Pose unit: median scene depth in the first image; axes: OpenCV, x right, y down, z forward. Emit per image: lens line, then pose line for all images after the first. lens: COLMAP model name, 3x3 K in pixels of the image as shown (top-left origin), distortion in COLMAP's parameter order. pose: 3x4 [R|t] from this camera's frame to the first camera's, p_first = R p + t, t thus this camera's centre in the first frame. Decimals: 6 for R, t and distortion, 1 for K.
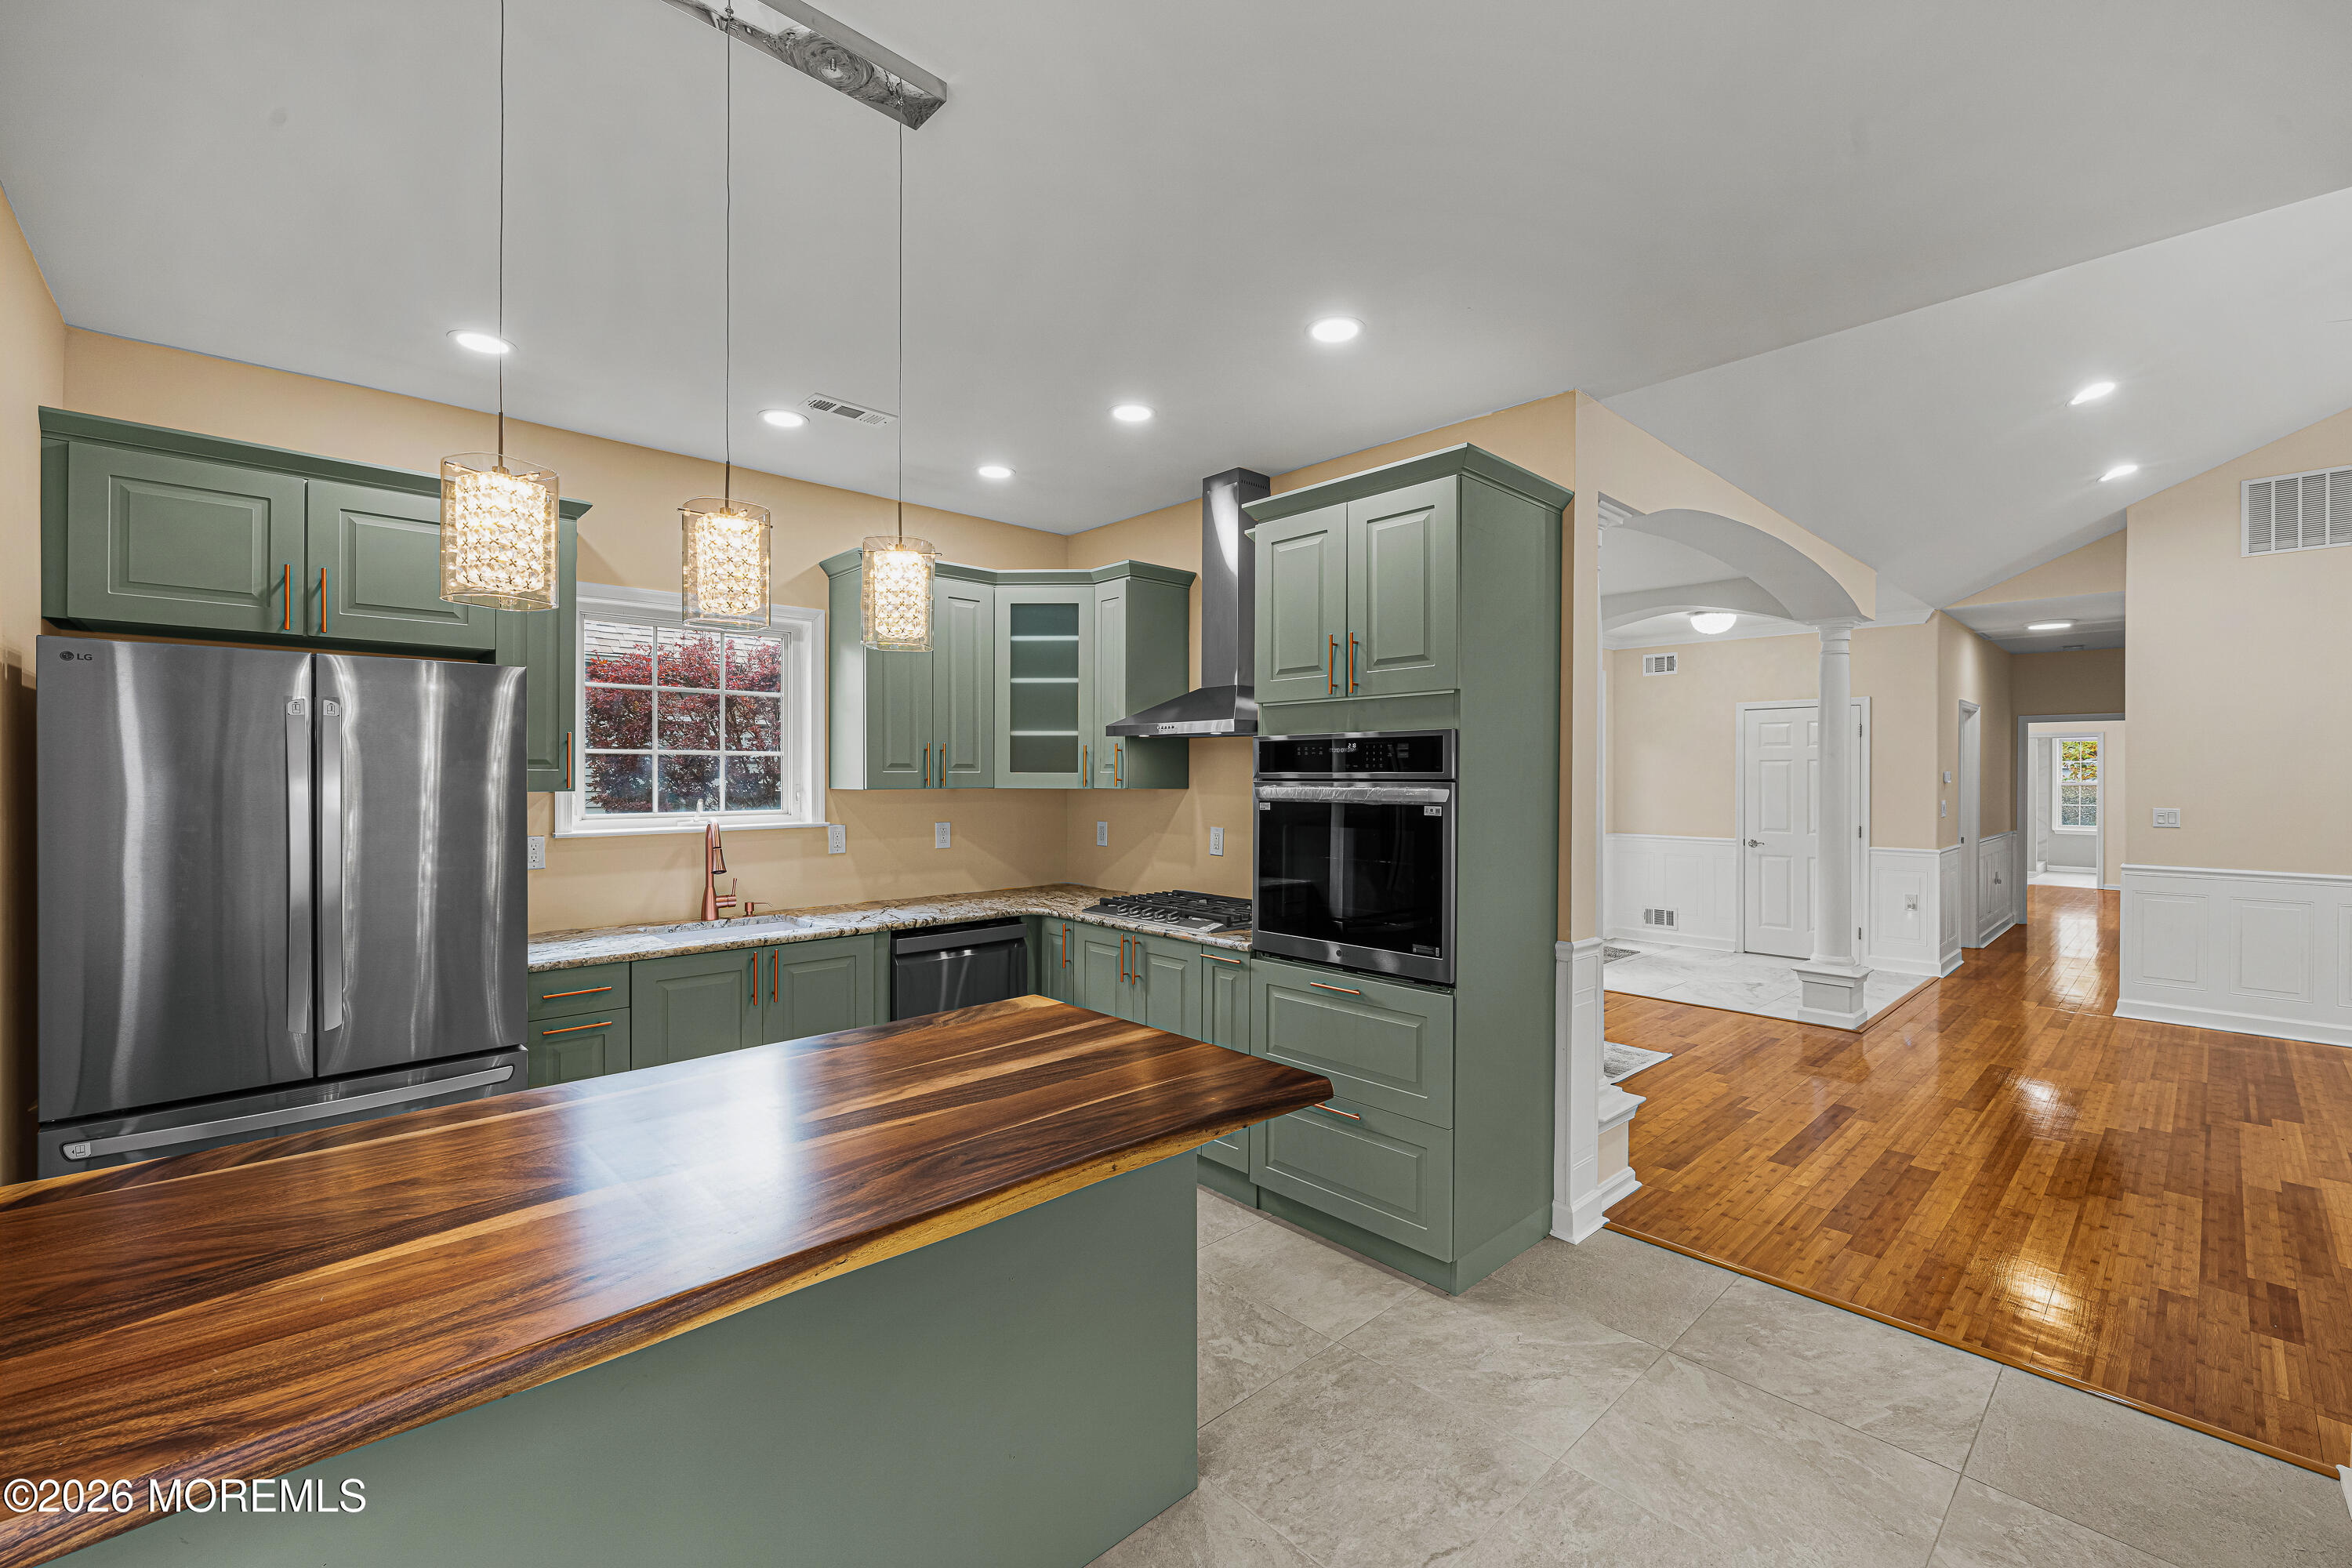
lens RADIAL K [[971.3, 0, 1169.4], [0, 971.3, 780.5], [0, 0, 1]] dist [-0.000719, 0.000043]
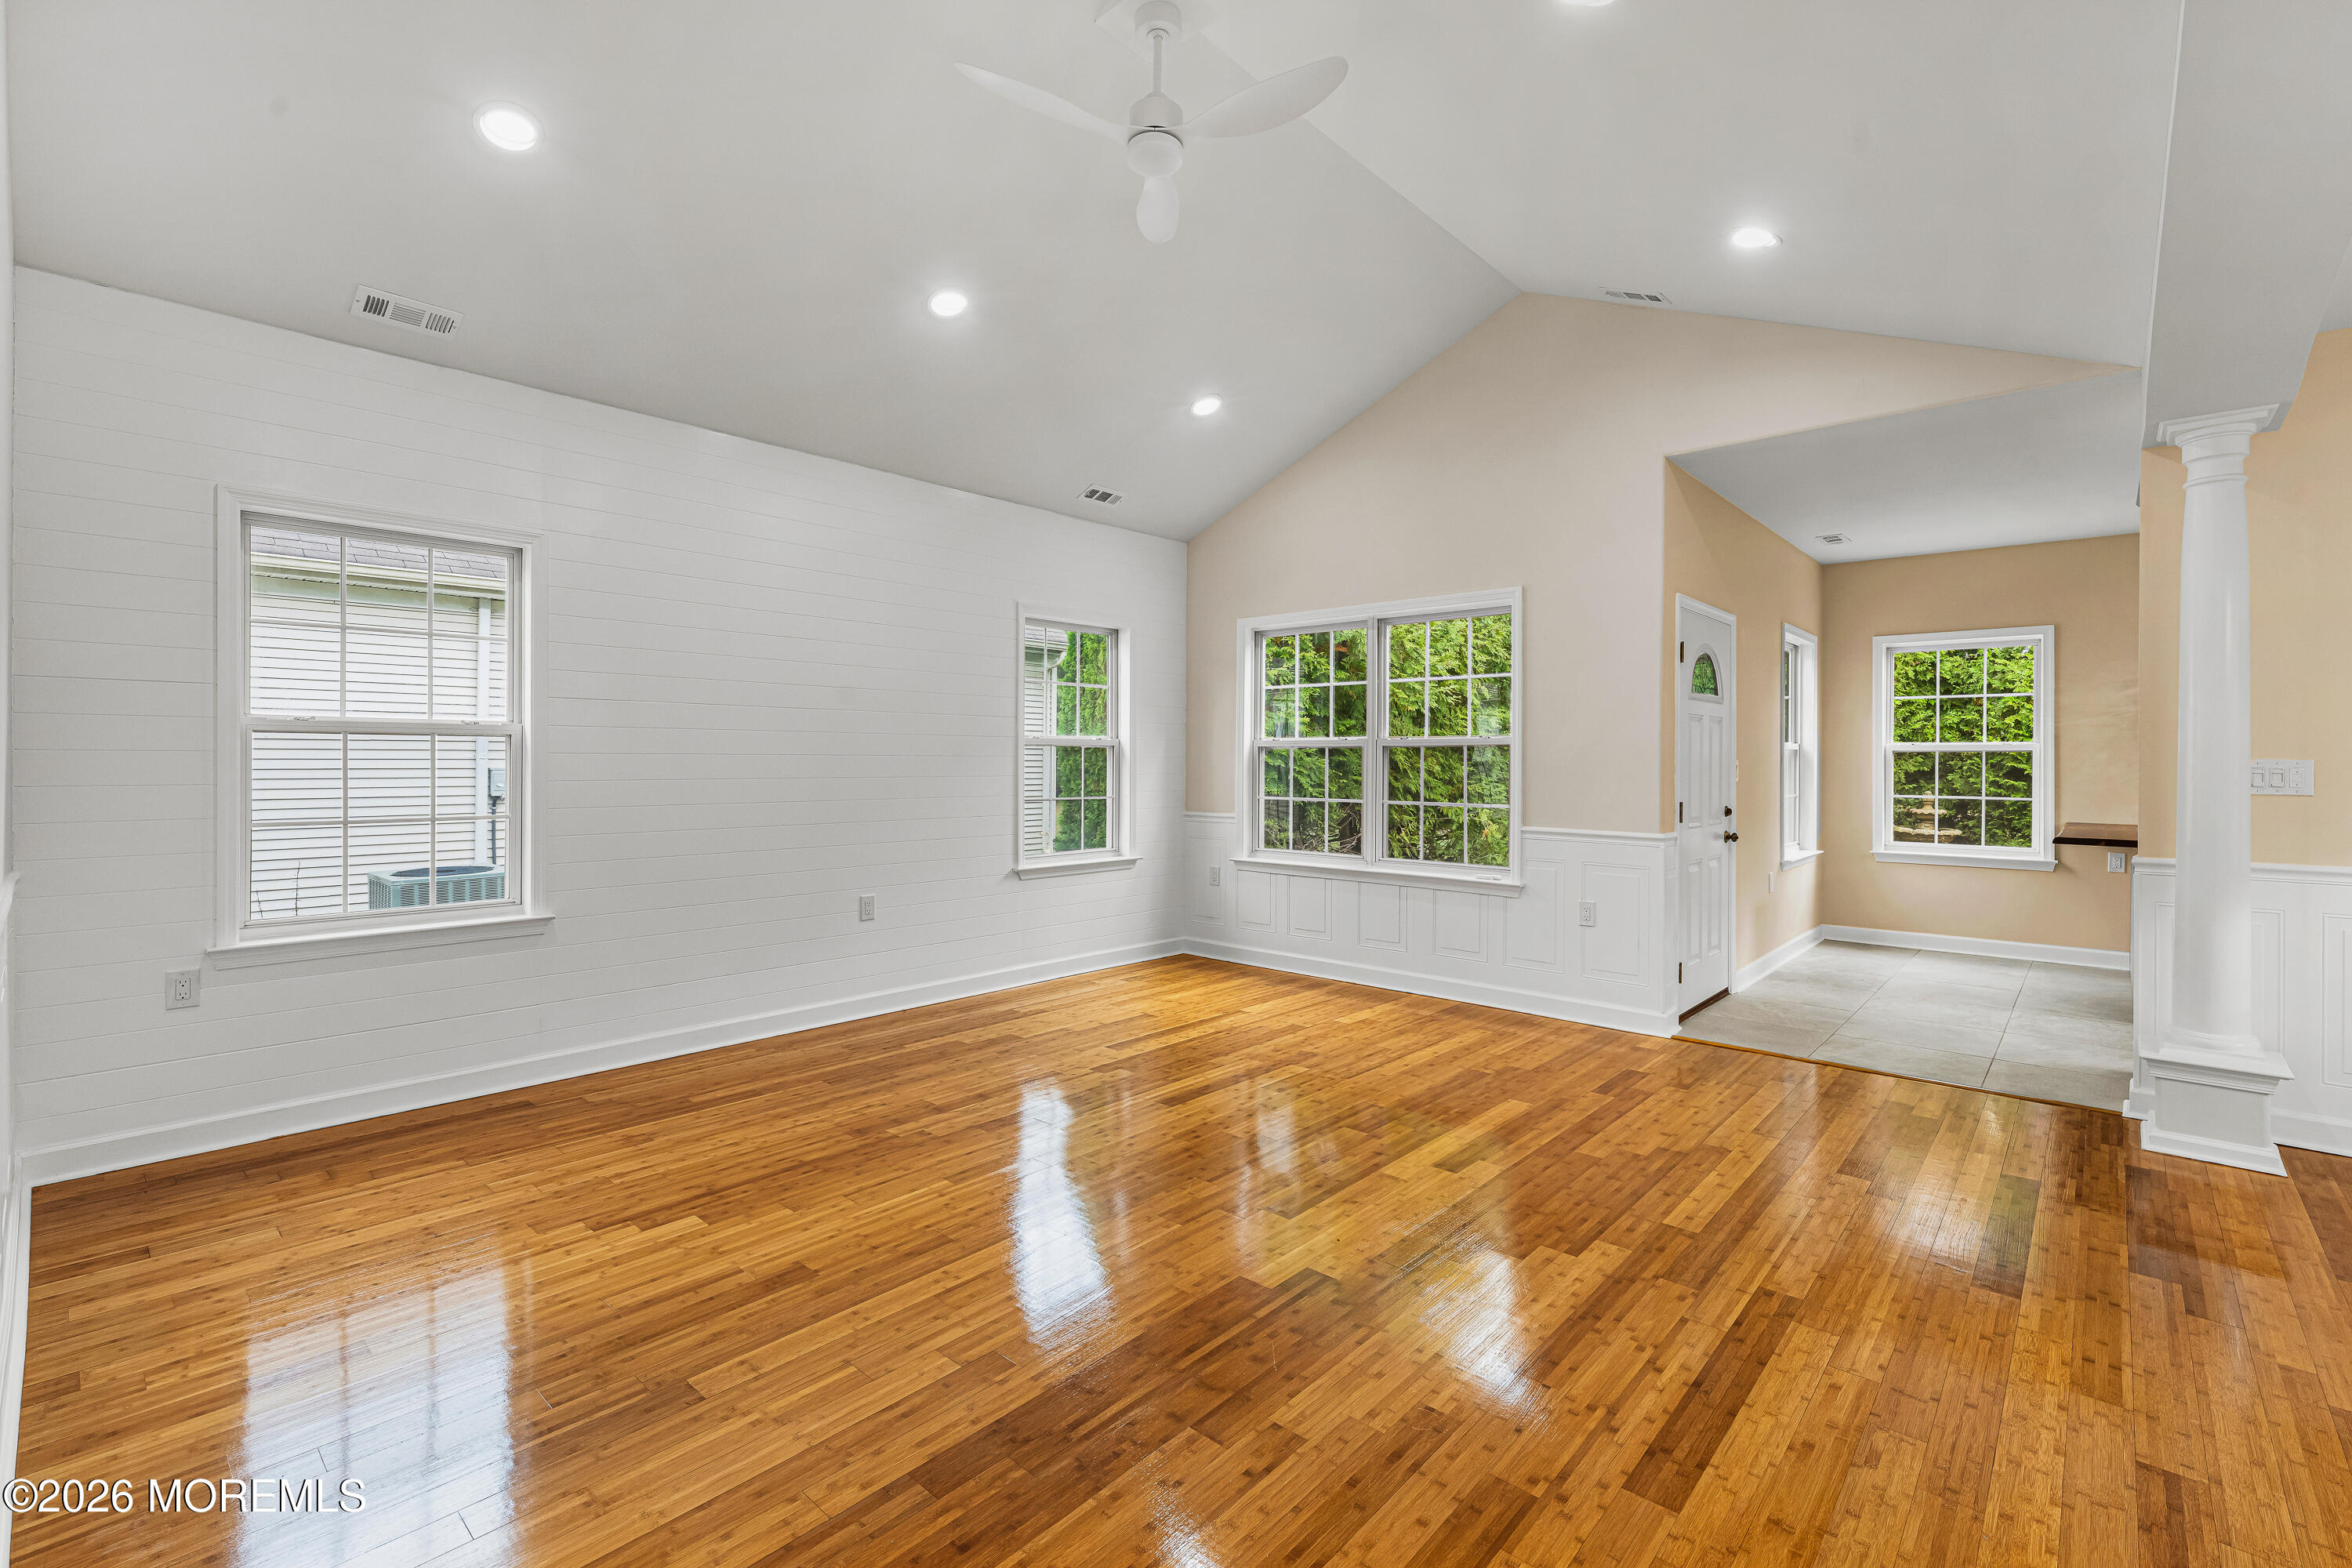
lens RADIAL K [[1028.6, 0, 1169.8], [0, 1028.6, 760.7], [0, 0, 1]] dist [-0.000672, -0.000060]
pose [[-0.996462, -0.007895, -0.083674, 1.409626], [-0.008422, 0.999947, 0.005957, 0.046969], [0.083623, 0.006641, -0.996475, 1.789842]]
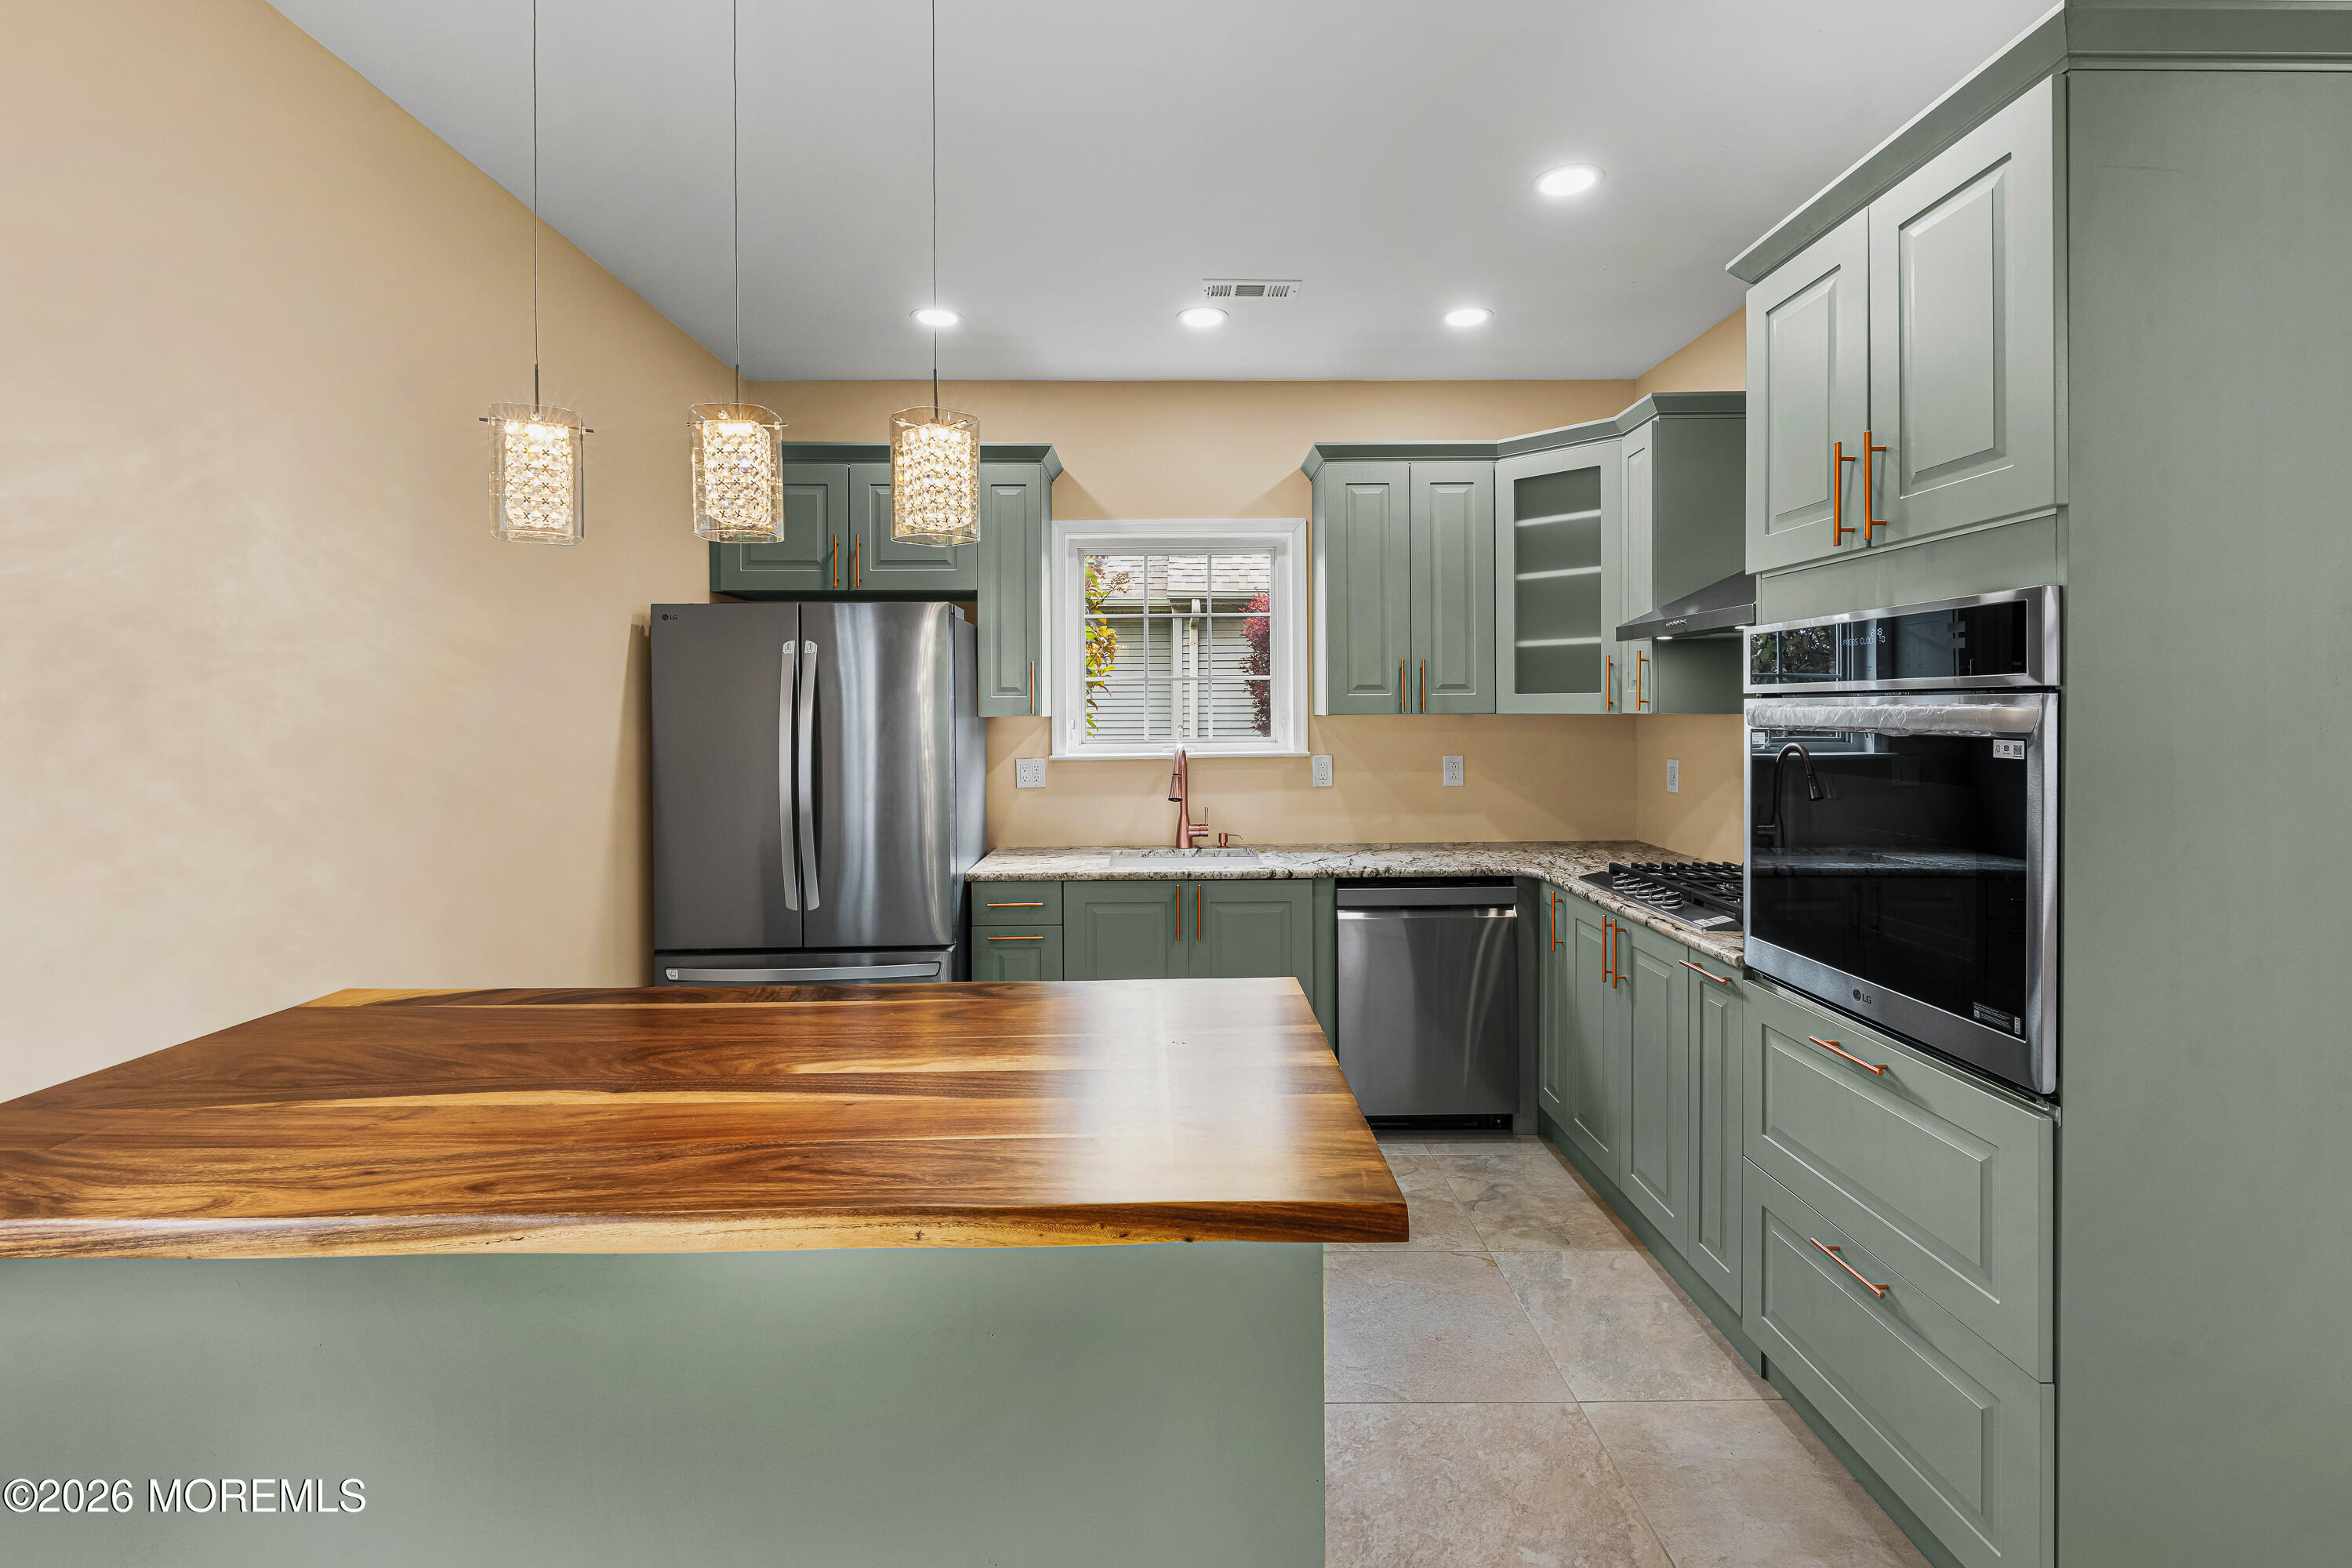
lens RADIAL K [[1037.2, 0, 1178.3], [0, 1037.2, 715.8], [0, 0, 1]] dist [-0.000025, -0.000286]
pose [[0.743862, -0.002203, -0.668329, 0.231987], [0.004893, 0.999986, 0.002150, 0.007641], [0.668315, -0.004870, 0.743863, 0.222711]]
